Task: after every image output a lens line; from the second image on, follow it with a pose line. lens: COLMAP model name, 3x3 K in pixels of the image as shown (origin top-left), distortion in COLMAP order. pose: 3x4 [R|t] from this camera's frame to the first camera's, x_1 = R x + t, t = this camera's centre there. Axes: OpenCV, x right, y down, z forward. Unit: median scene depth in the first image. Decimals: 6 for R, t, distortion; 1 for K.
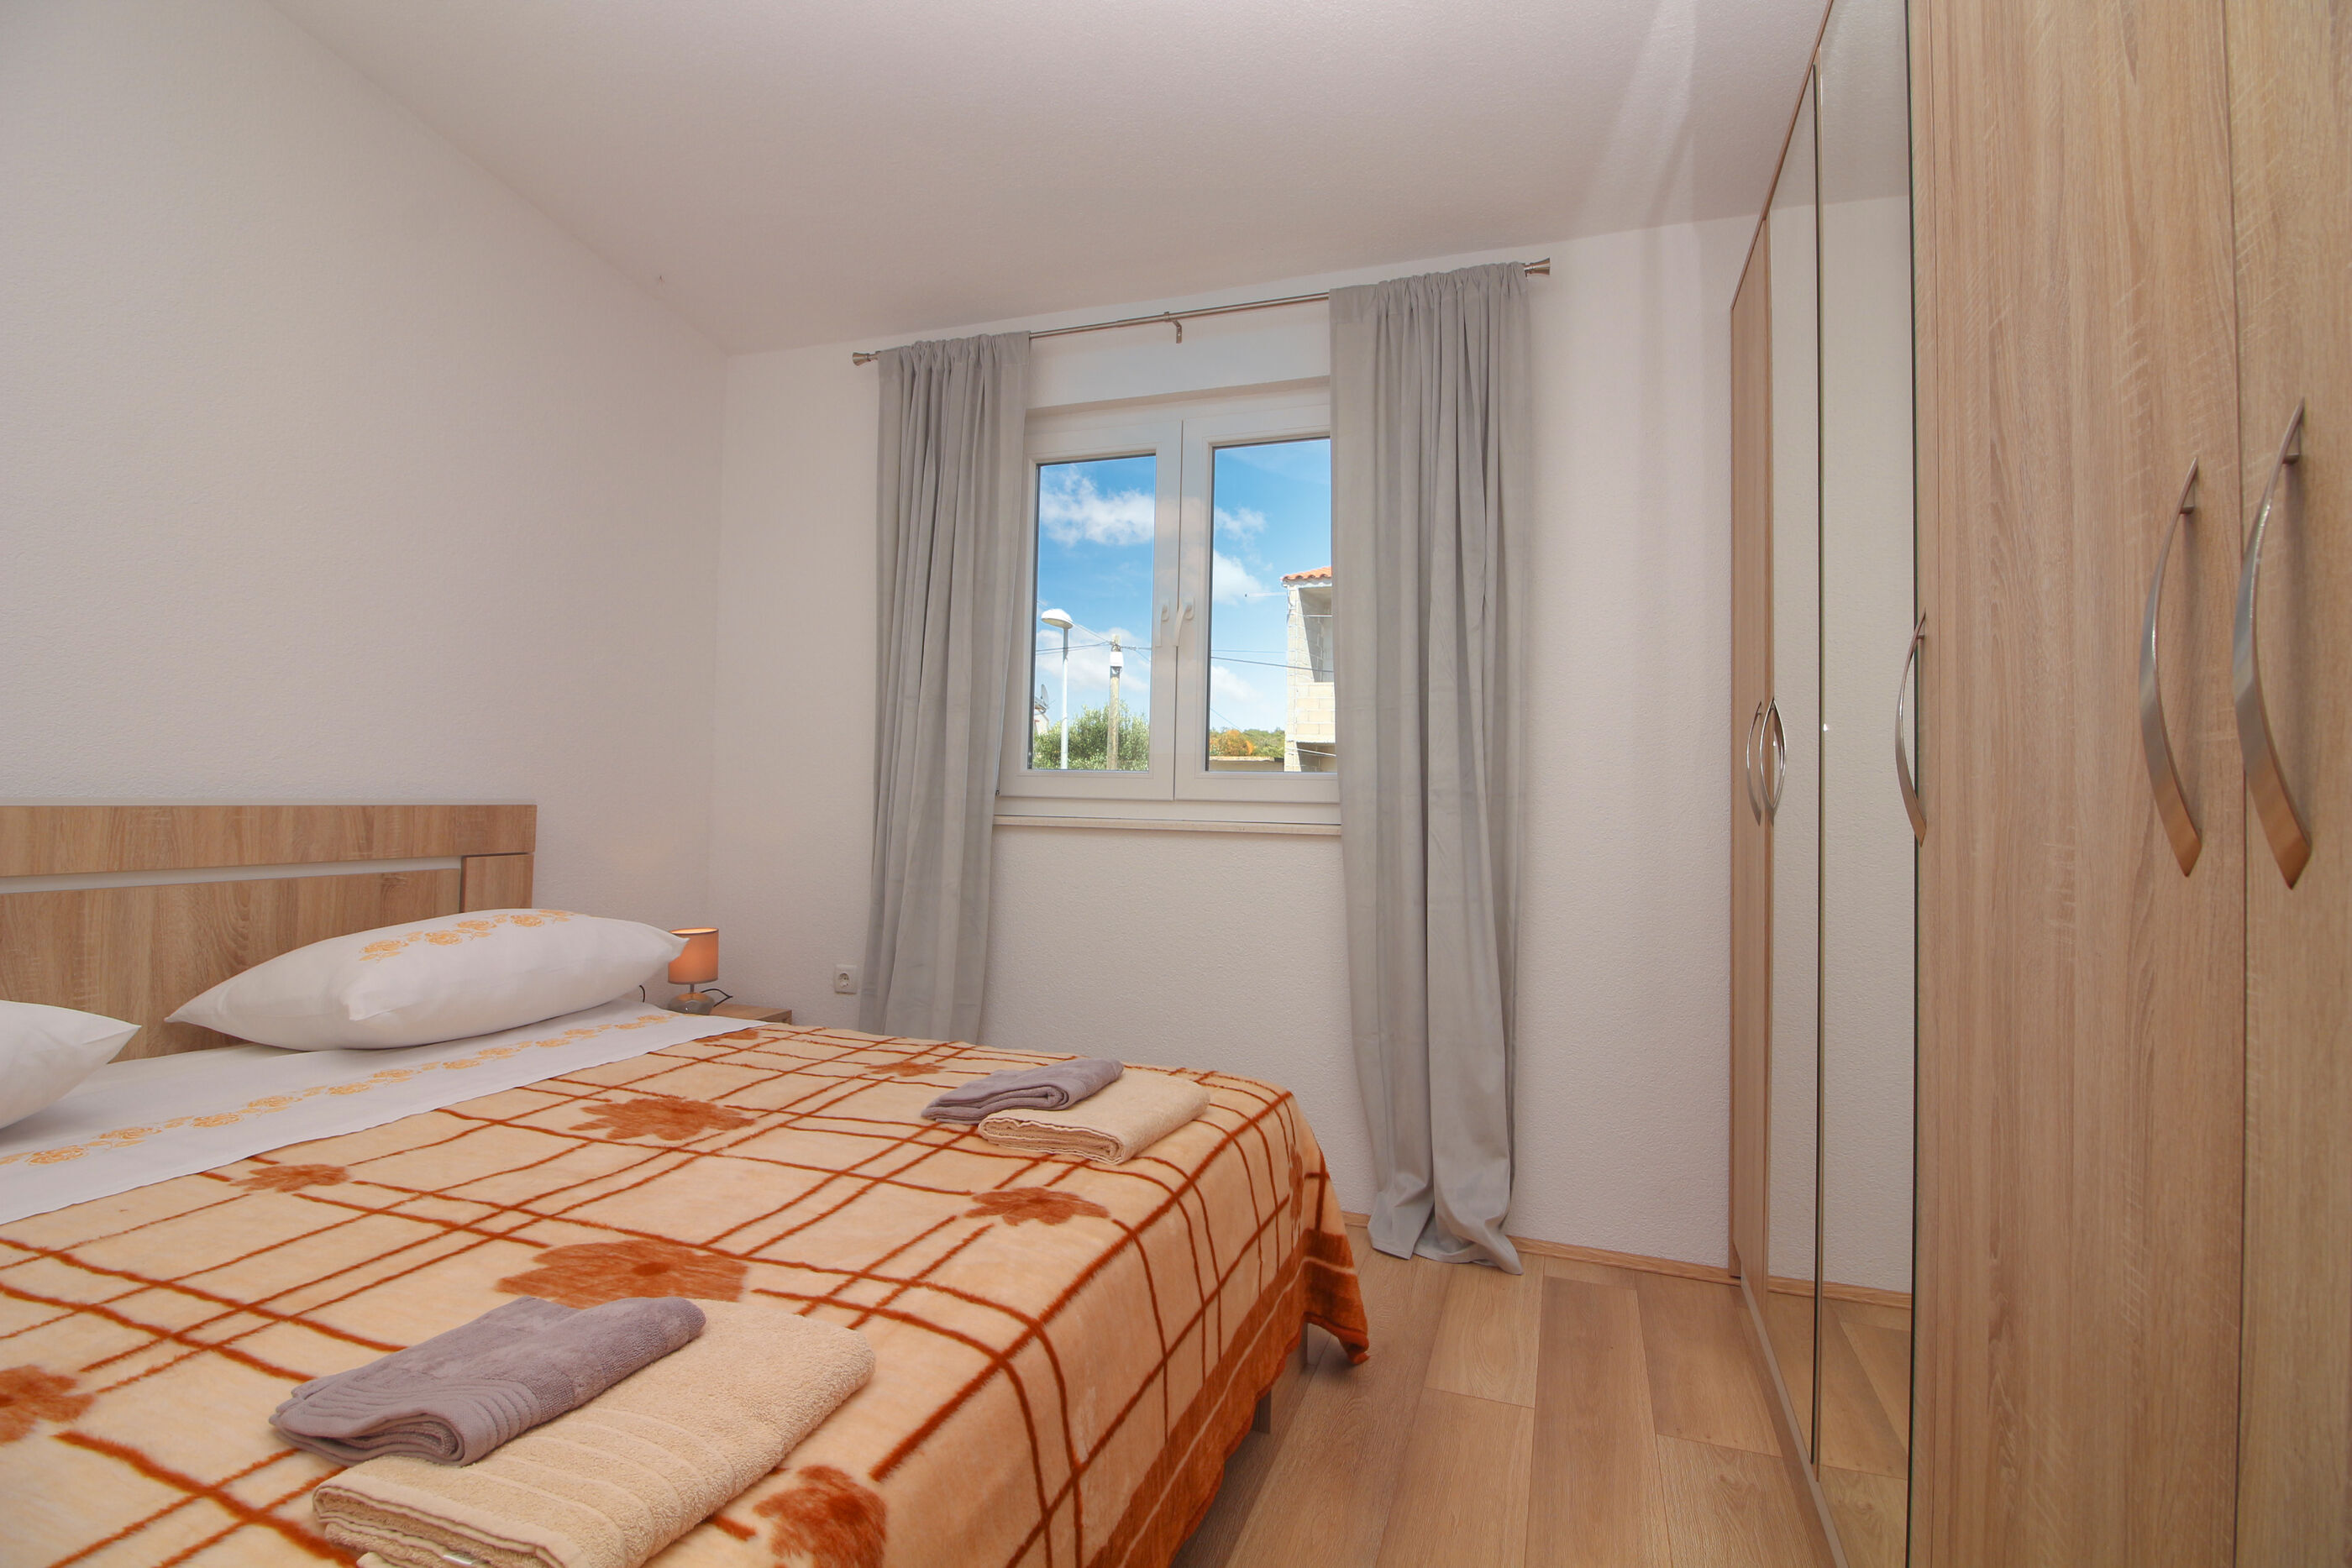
lens RADIAL K [[1080.6, 0, 1196.8], [0, 1080.6, 755.4], [0, 0, 1]] dist [0.002235, -0.013581]
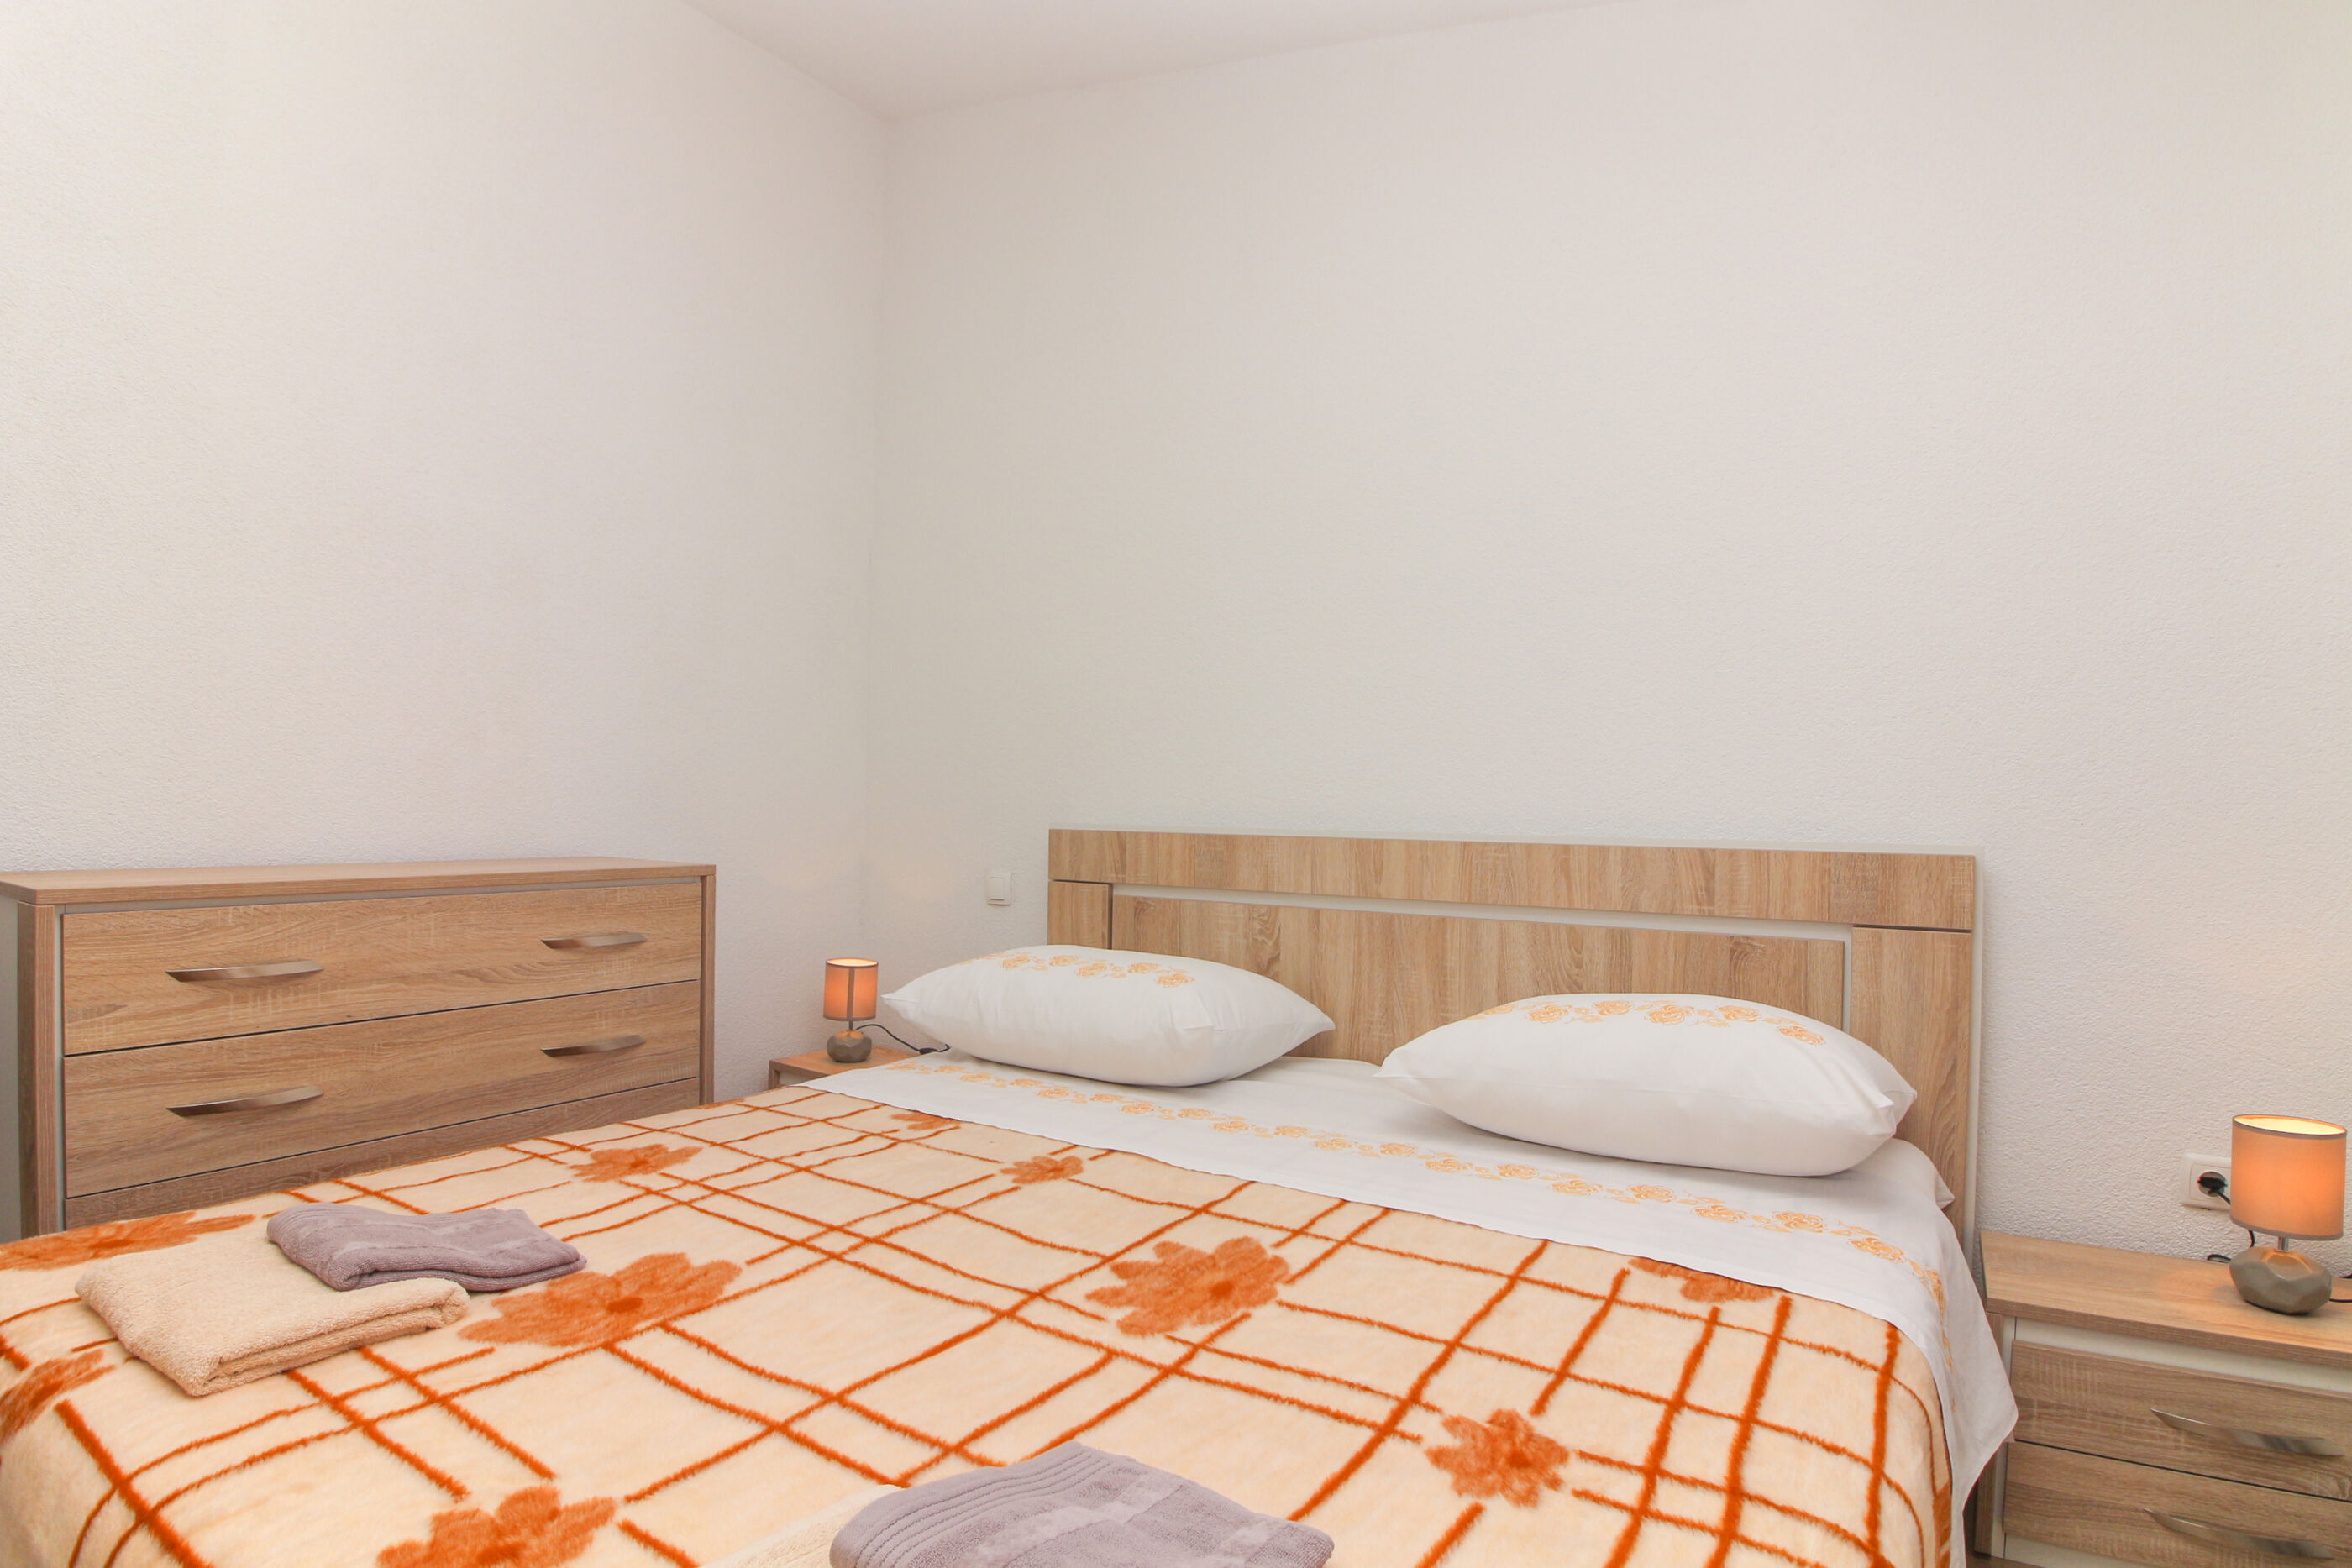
lens RADIAL K [[1210.0, 0, 1176.0], [0, 1210.0, 784.0], [0, 0, 1]] dist [-0.075481, 0.000360]
pose [[-0.235526, -0.045248, -0.970814, 0.226580], [0.010013, 0.998750, -0.048979, 0.045990], [0.971817, -0.021257, -0.234778, 0.996823]]
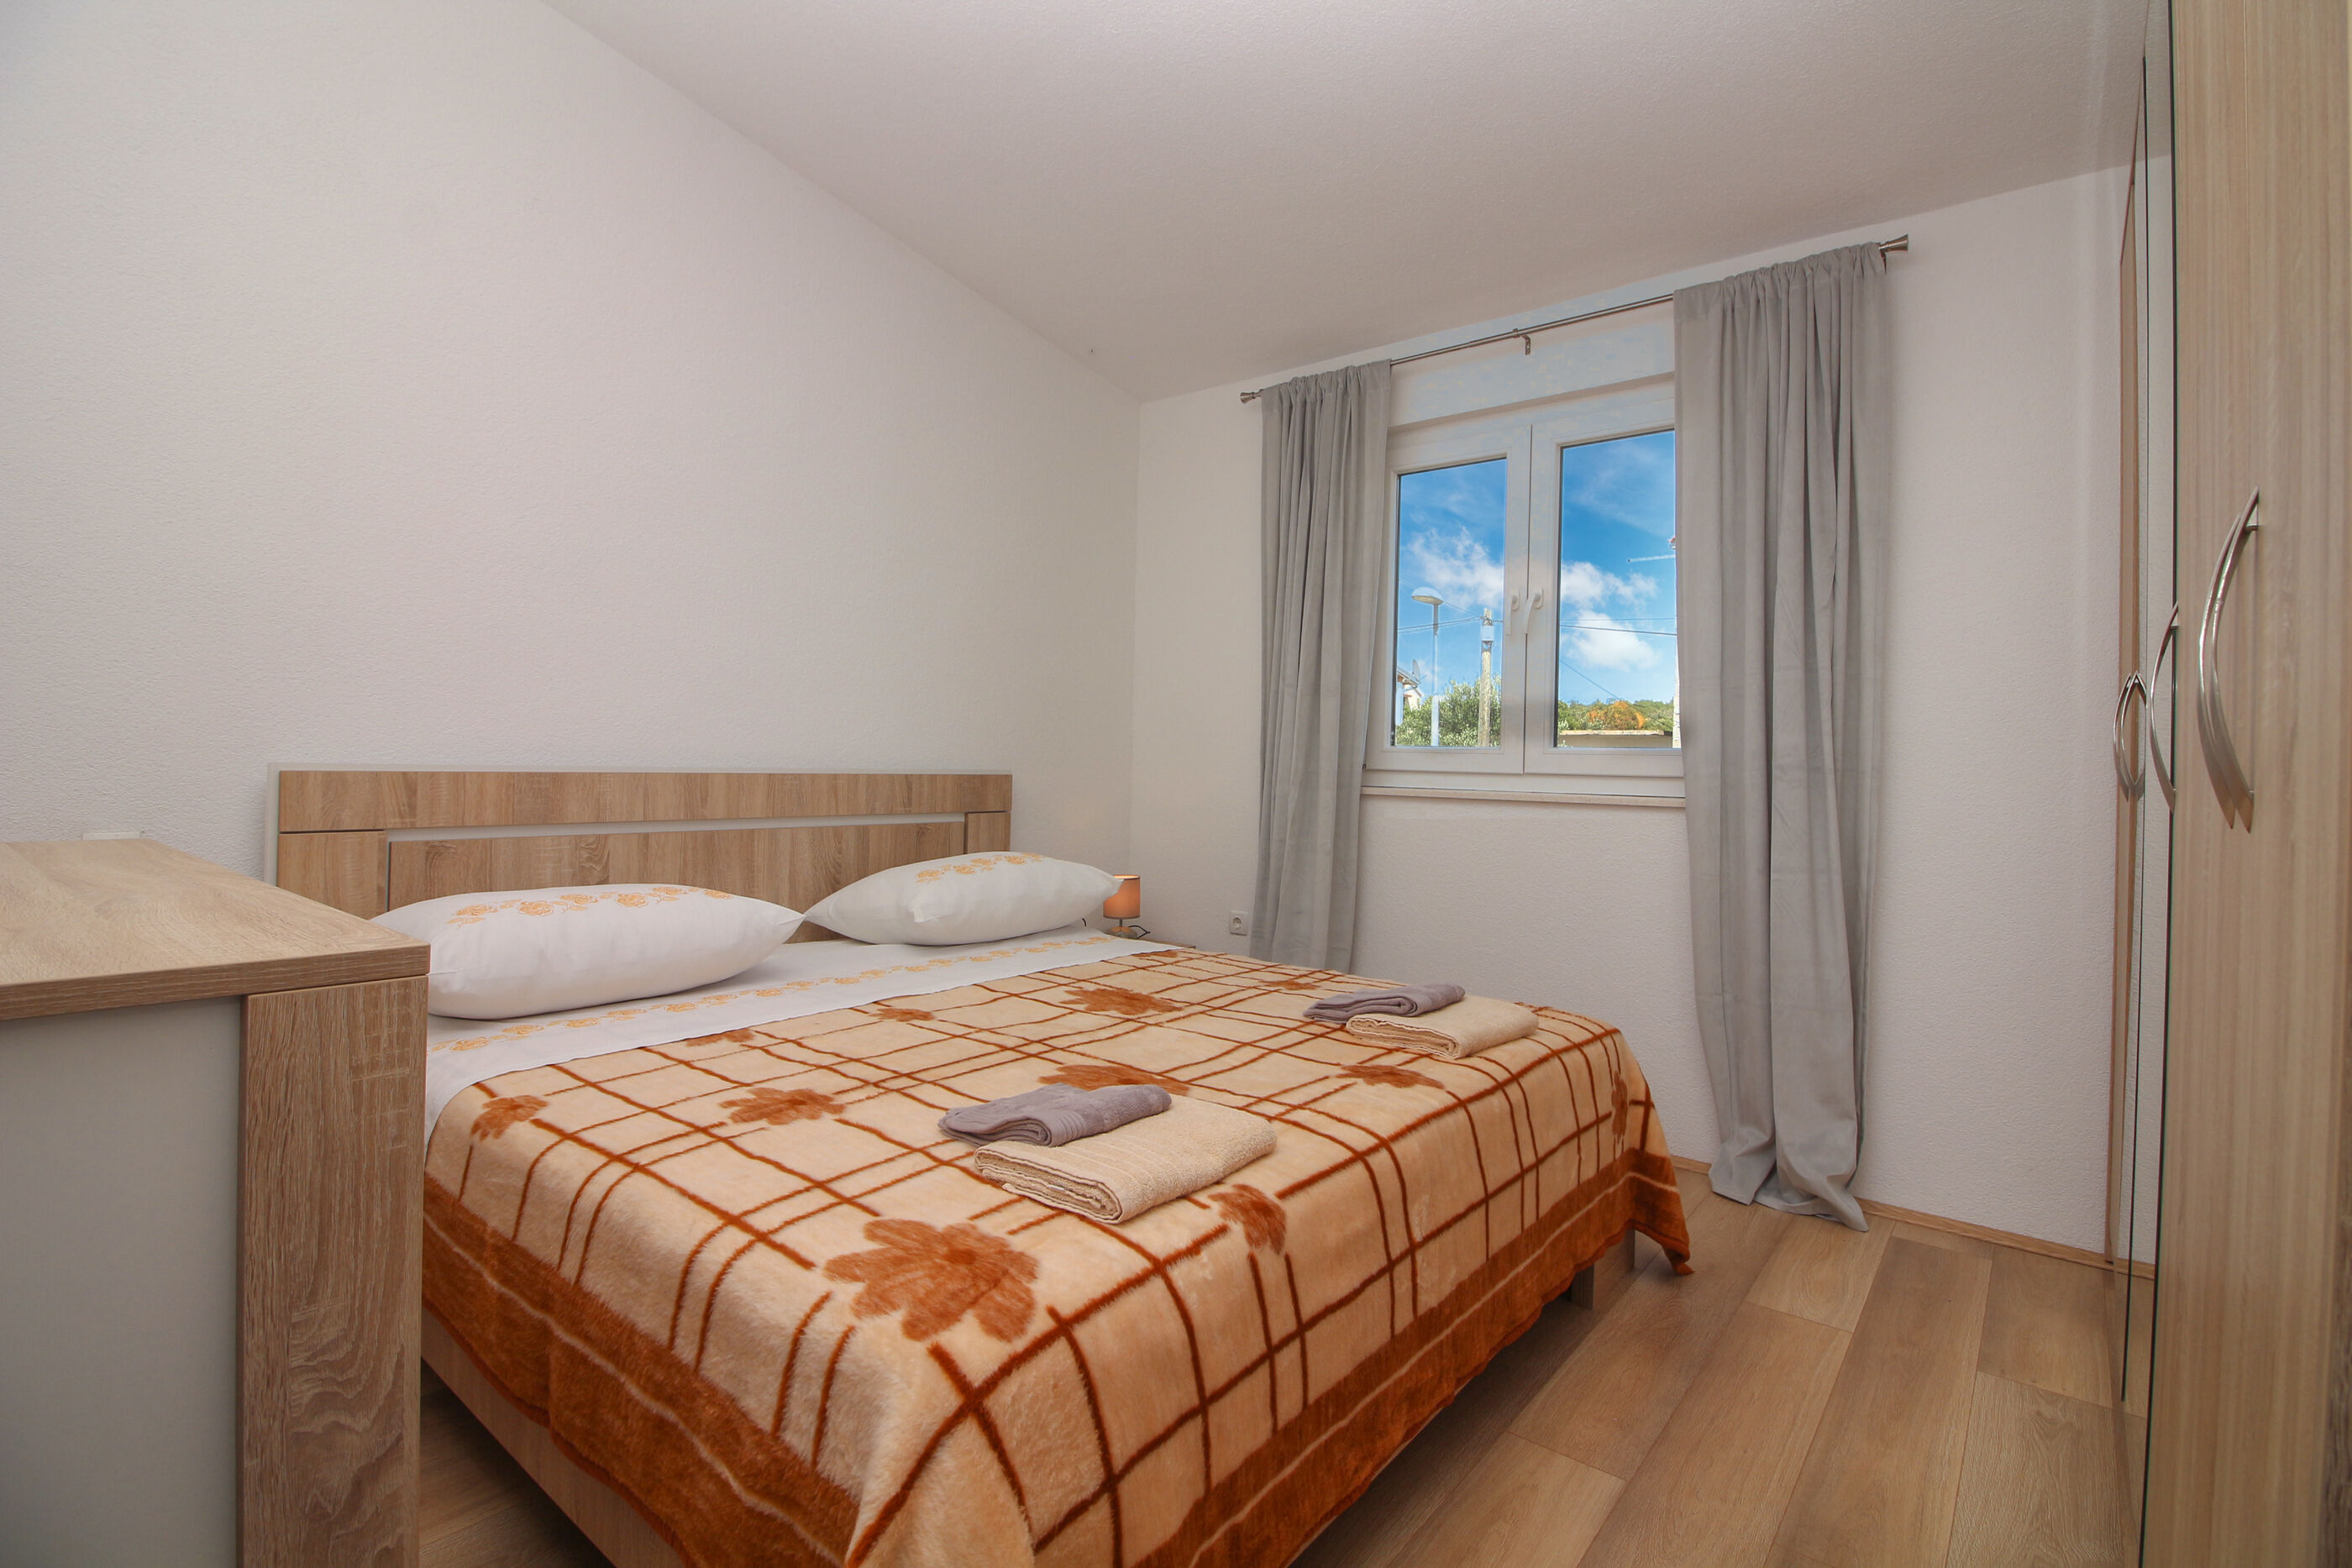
lens RADIAL K [[1080.6, 0, 1196.8], [0, 1080.6, 755.4], [0, 0, 1]] dist [0.002235, -0.013581]
pose [[0.942306, -0.000174, -0.334754, 0.049852], [0.007794, 0.999740, 0.021422, -0.004933], [0.334663, -0.022795, 0.942062, -0.216838]]
